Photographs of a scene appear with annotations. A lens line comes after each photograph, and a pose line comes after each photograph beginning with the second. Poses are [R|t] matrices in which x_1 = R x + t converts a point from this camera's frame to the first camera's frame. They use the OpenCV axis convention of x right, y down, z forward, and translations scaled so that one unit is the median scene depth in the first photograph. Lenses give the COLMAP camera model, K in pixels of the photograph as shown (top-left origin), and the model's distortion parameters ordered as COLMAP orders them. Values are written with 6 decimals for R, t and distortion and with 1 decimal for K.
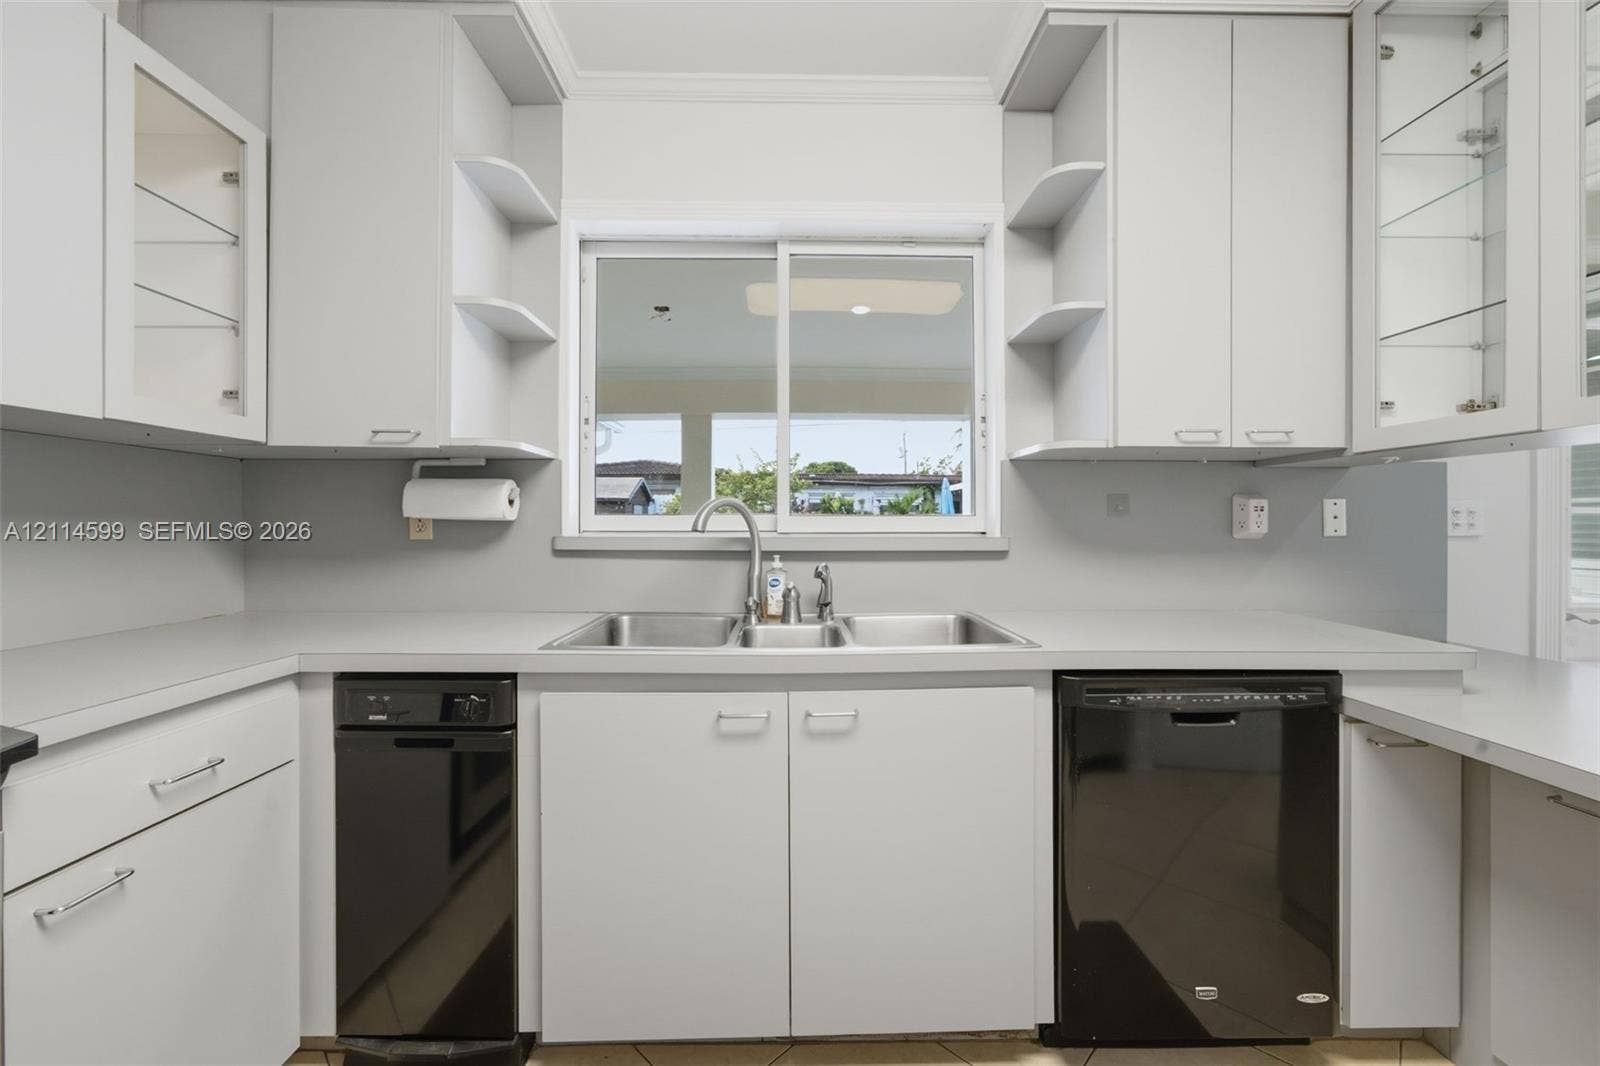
lens RADIAL K [[649.0, 0, 798.8], [0, 649.0, 525.5], [0, 0, 1]] dist [-0.021597, 0.007722]
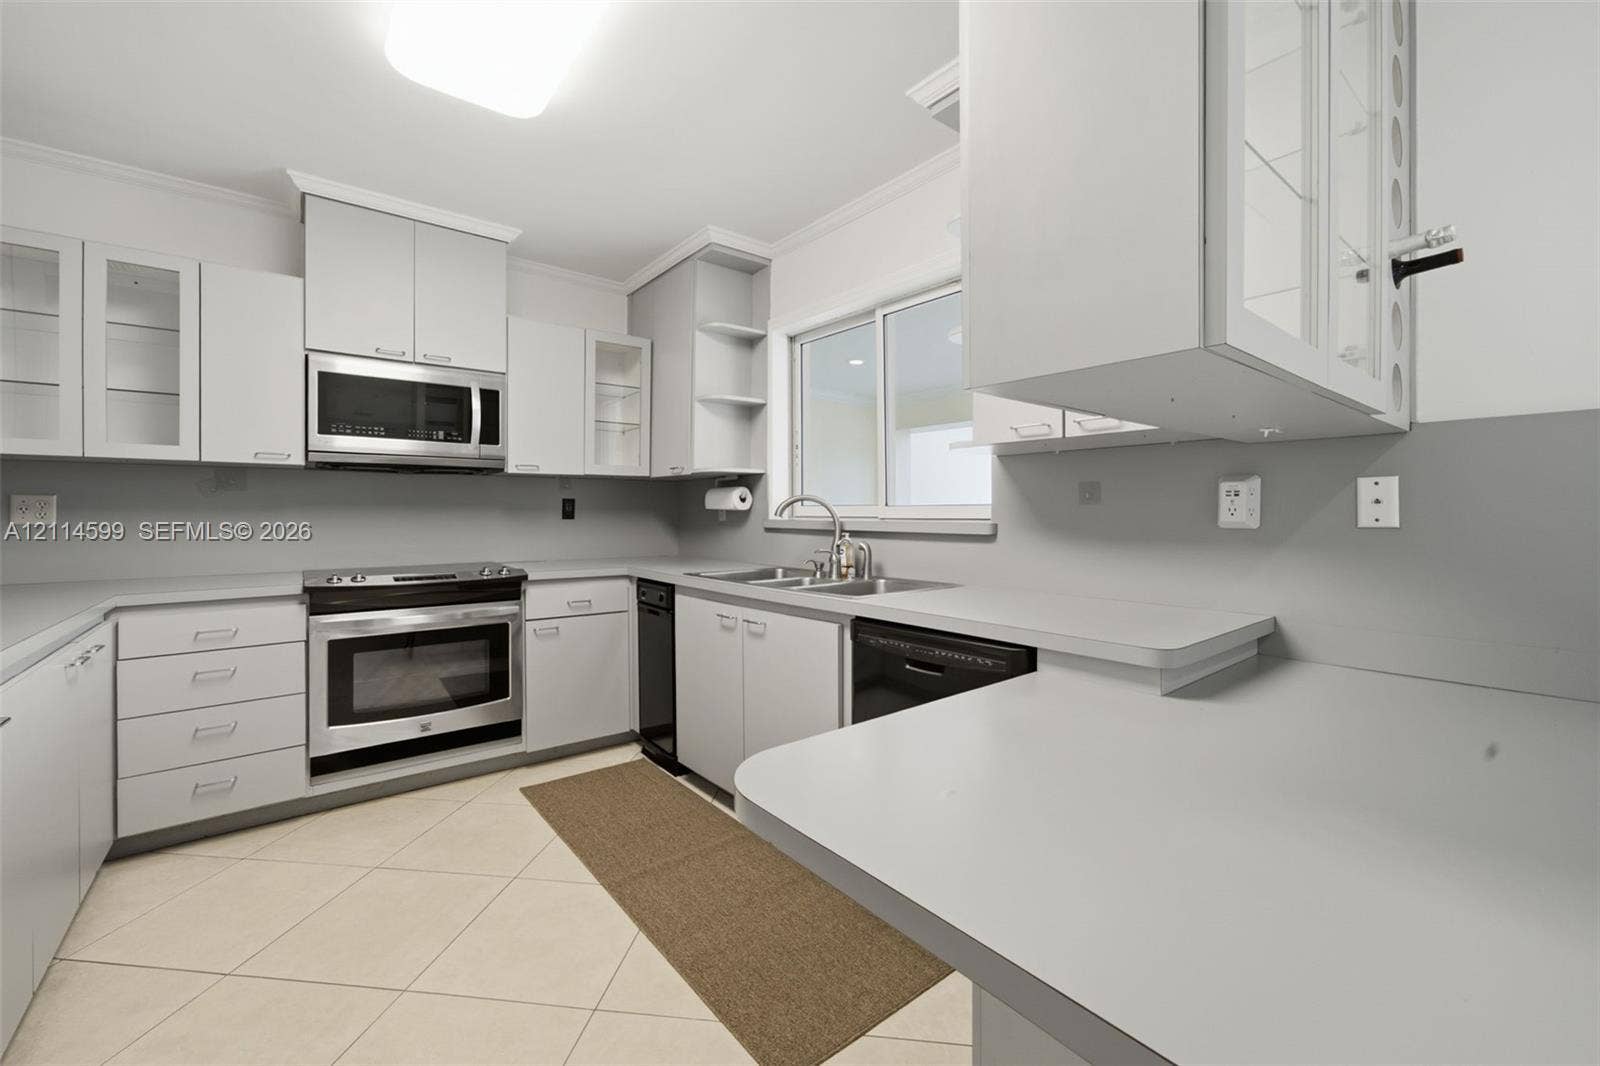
lens RADIAL K [[649.0, 0, 797.3], [0, 649.0, 508.3], [0, 0, 1]] dist [-0.021597, 0.007722]
pose [[0.612494, -0.006036, -0.790453, 1.094946], [-0.000016, 0.999971, -0.007649, 0.000476], [0.790476, 0.004698, 0.612476, 0.017724]]
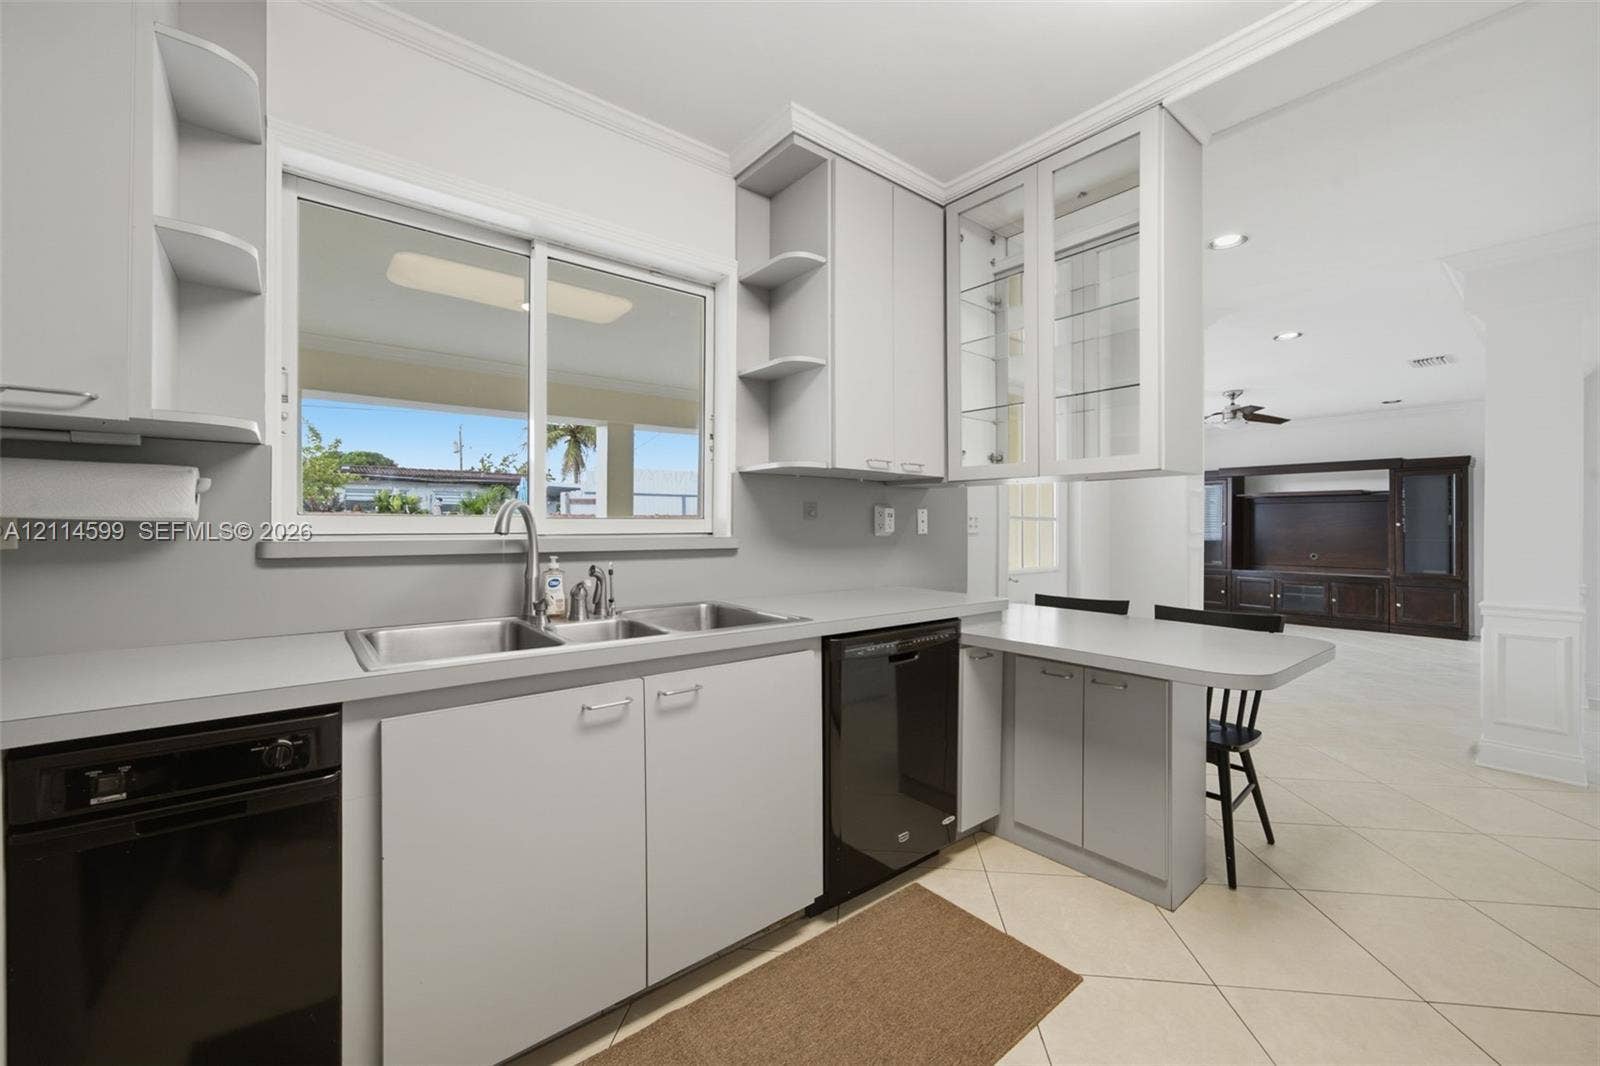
lens RADIAL K [[649.0, 0, 785.3], [0, 649.0, 526.8], [0, 0, 1]] dist [-0.021597, 0.007722]
pose [[0.782564, -0.000360, 0.622571, -0.388153], [-0.000114, 1.000000, 0.000722, -0.001075], [-0.622571, -0.000636, 0.782563, -0.011787]]
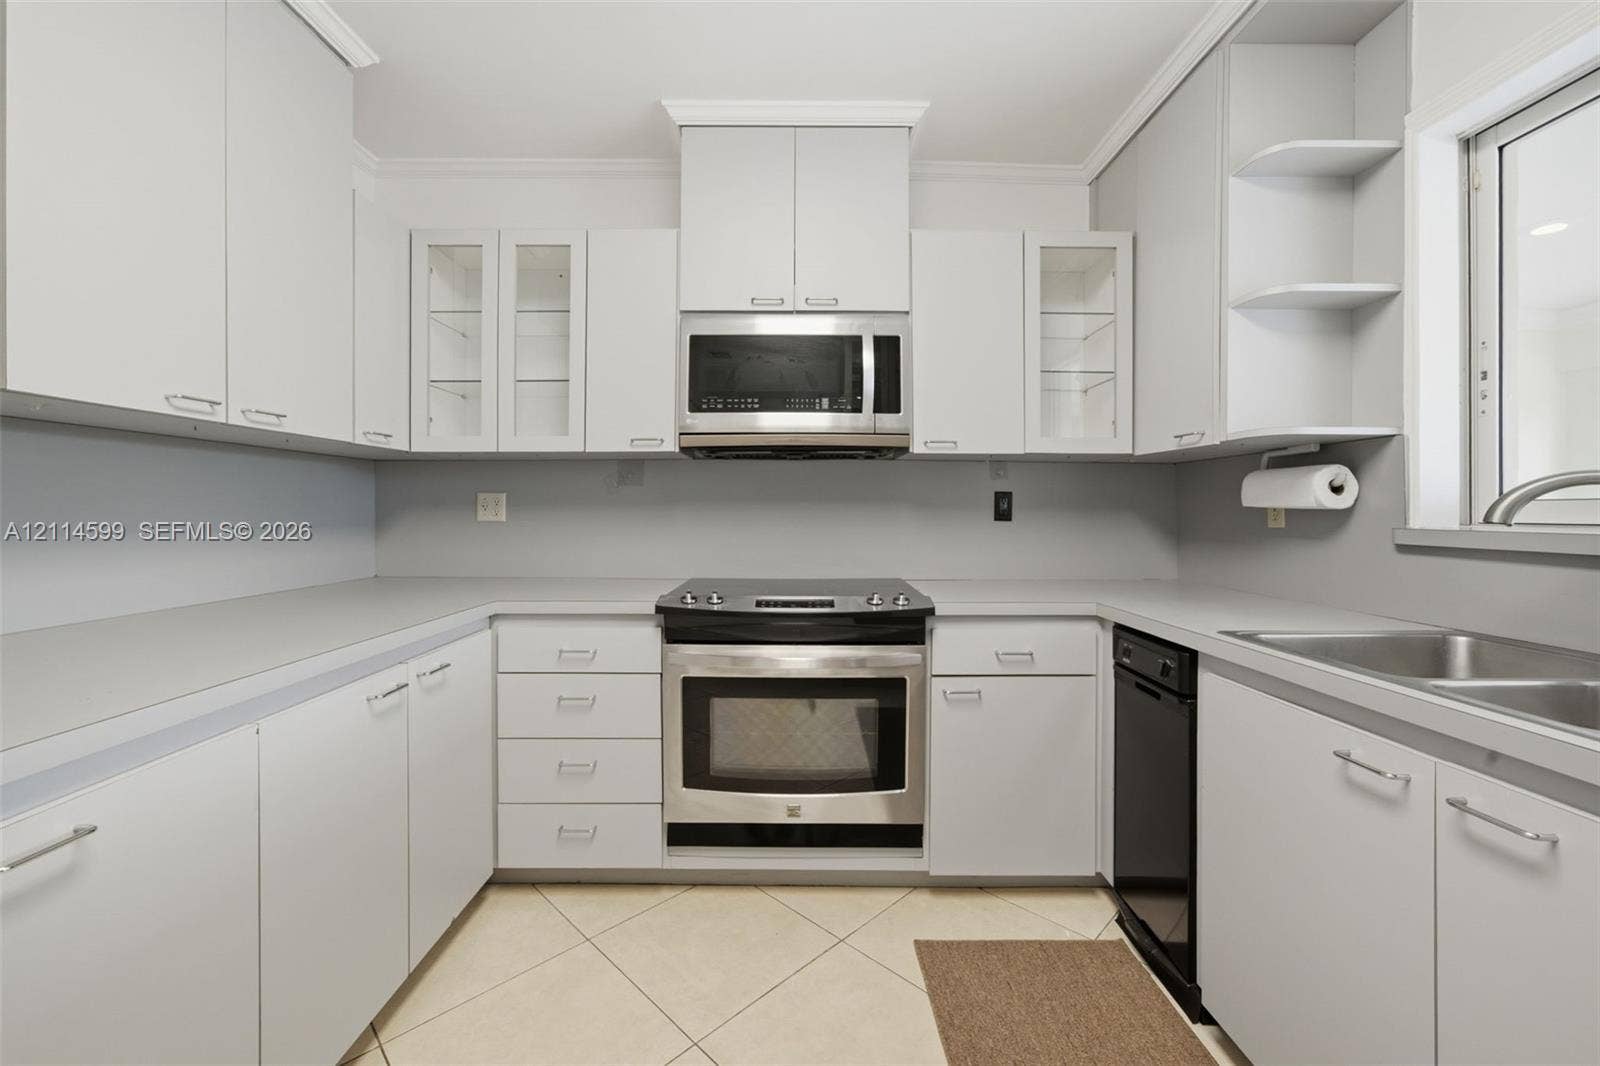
lens RADIAL K [[649.0, 0, 791.4], [0, 649.0, 510.5], [0, 0, 1]] dist [-0.021597, 0.007722]
pose [[-0.009257, -0.002170, -0.999955, 0.481838], [-0.006353, 0.999978, -0.002111, 0.001169], [0.999937, 0.006334, -0.009271, 0.242744]]
